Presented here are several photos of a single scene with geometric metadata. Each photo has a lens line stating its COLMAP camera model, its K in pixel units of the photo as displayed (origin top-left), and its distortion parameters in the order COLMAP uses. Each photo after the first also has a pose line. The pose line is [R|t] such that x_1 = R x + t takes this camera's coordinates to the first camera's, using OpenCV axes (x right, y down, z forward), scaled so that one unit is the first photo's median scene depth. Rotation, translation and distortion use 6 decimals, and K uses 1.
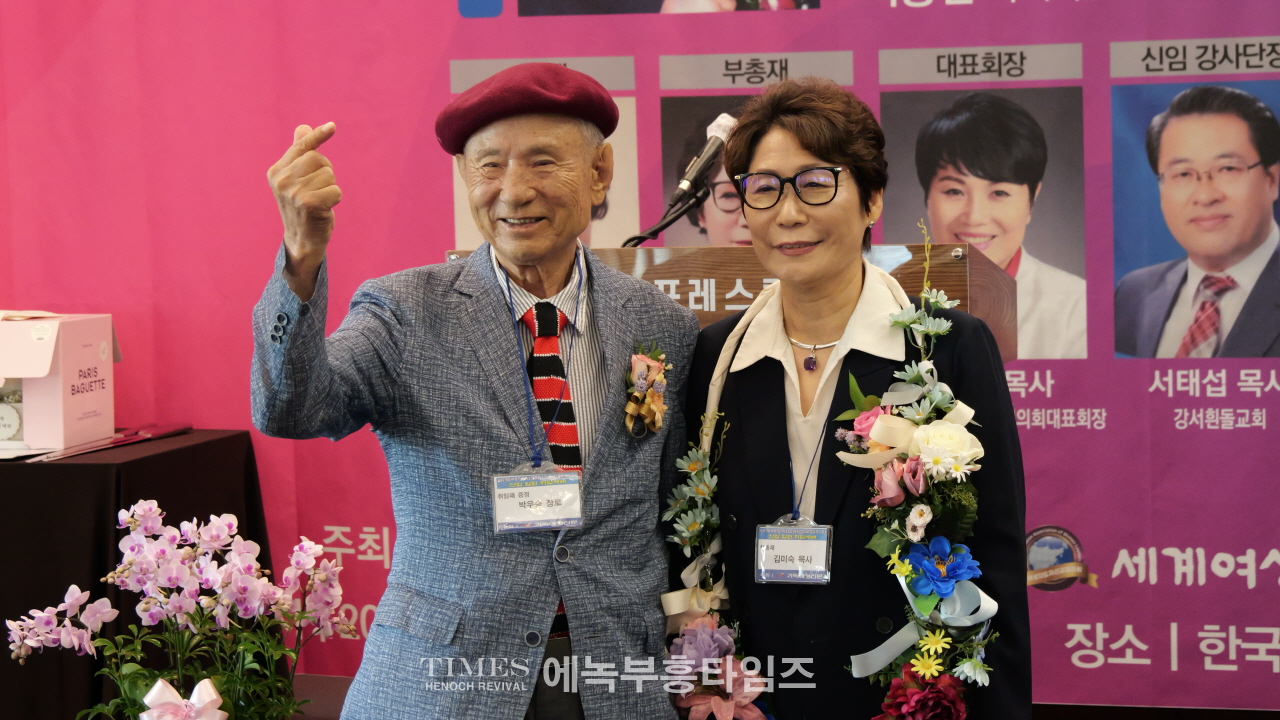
lens RADIAL K [[2811.9, 0, 672.8], [0, 2811.9, 356.8], [0, 0, 1]] dist [-0.059417, 0.740779]
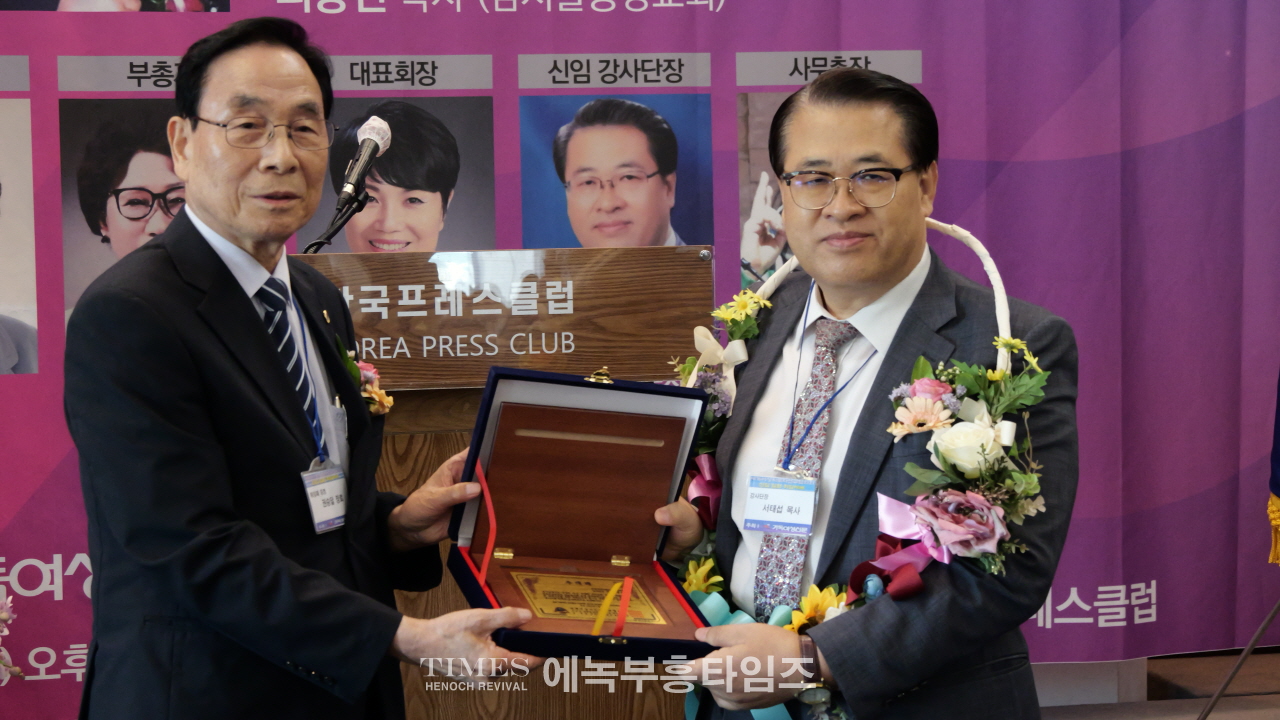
lens RADIAL K [[2768.2, 0, 746.6], [0, 2768.2, 361.3], [0, 0, 1]] dist [0.014250, -0.166511]
pose [[0.881923, -0.025631, 0.470697, -0.252581], [0.026739, 0.999633, 0.004333, -0.001261], [-0.470635, 0.008764, 0.882284, 0.063177]]
